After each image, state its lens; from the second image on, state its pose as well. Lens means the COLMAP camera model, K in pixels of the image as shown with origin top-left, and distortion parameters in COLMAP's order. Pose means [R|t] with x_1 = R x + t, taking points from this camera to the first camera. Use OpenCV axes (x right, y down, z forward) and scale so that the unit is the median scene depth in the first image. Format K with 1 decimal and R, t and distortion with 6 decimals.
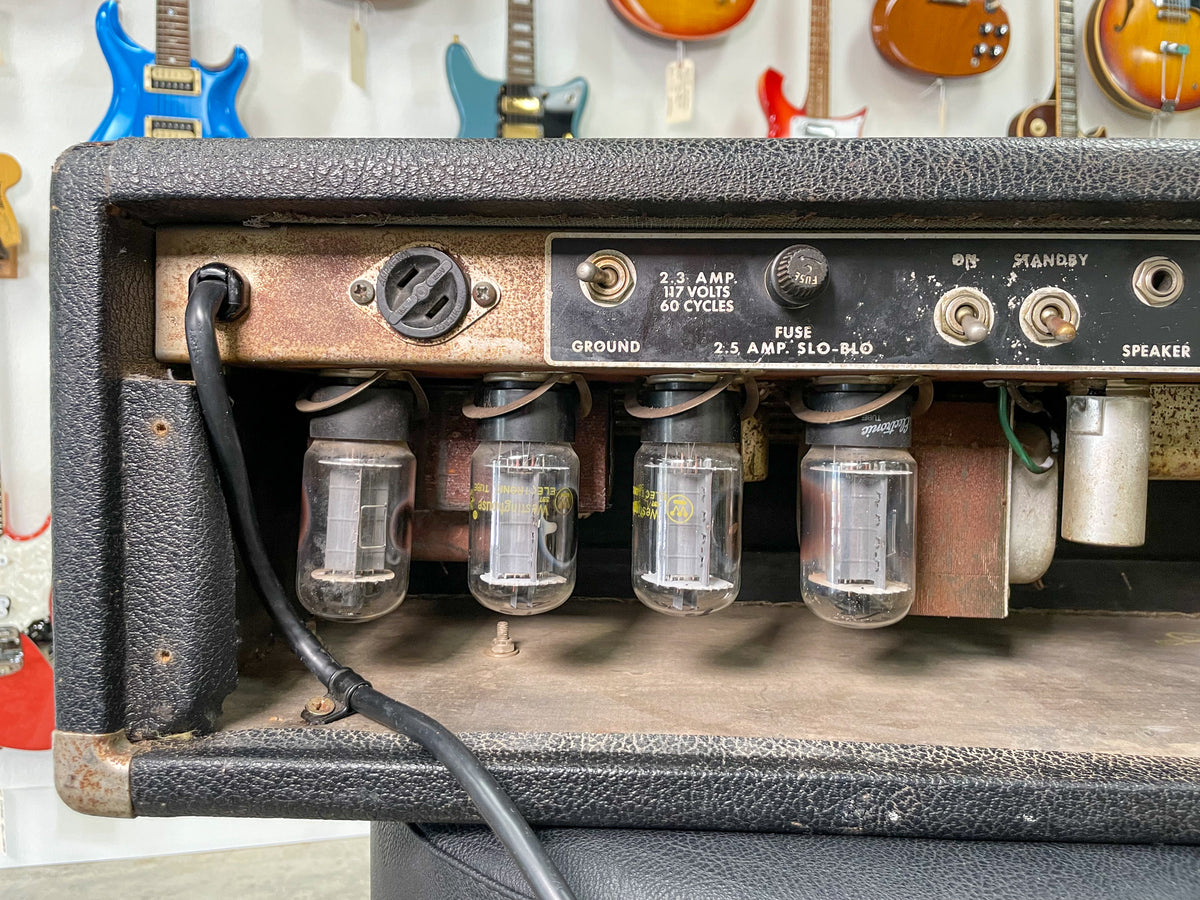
lens RADIAL K [[947.6, 0, 606.4], [0, 947.6, 430.4], [0, 0, 1]] dist [0.062544, -0.112933]
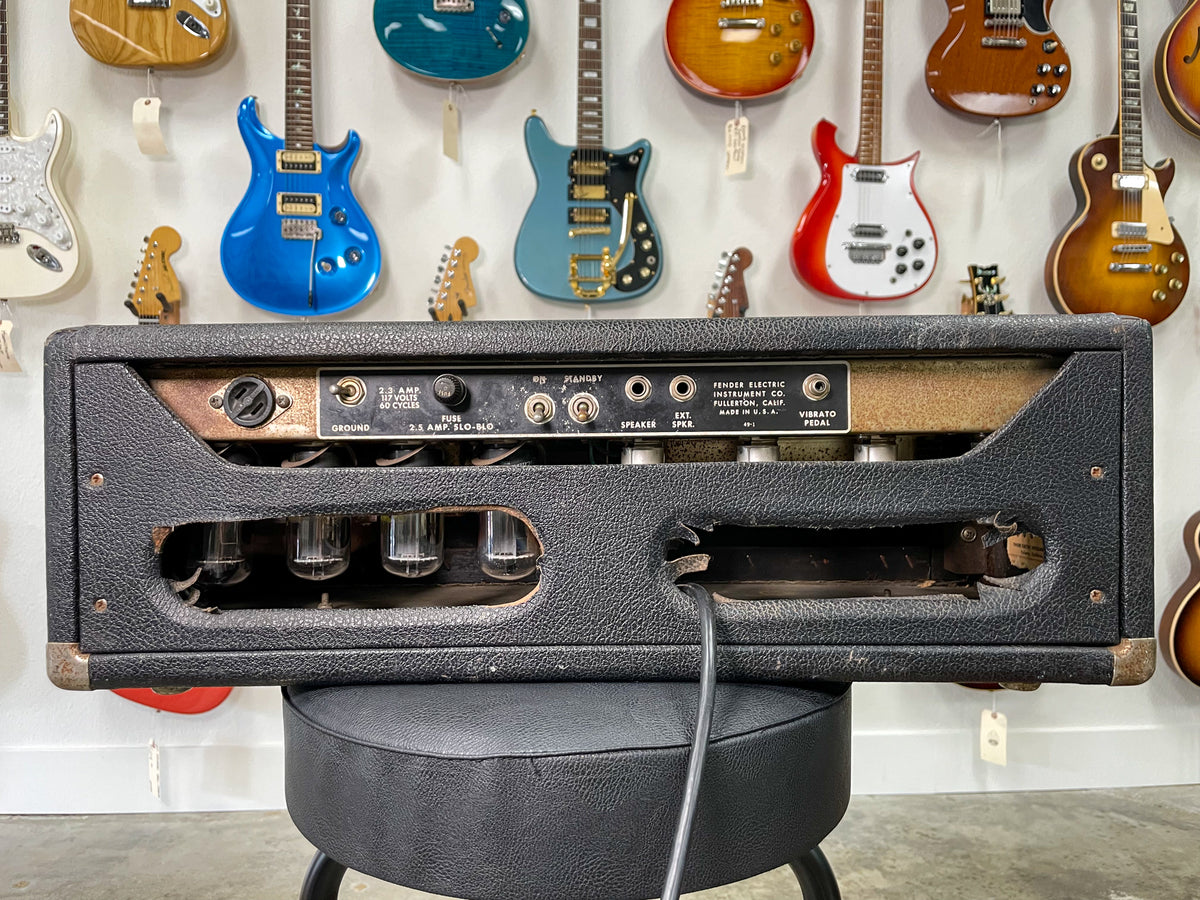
lens RADIAL K [[947.6, 0, 607.8], [0, 947.6, 436.5], [0, 0, 1]] dist [0.062544, -0.112933]
pose [[0.986939, 0.004216, -0.161041, 0.135991], [-0.006207, 0.999910, -0.011858, -0.008090], [0.160977, 0.012702, 0.986876, -0.131920]]
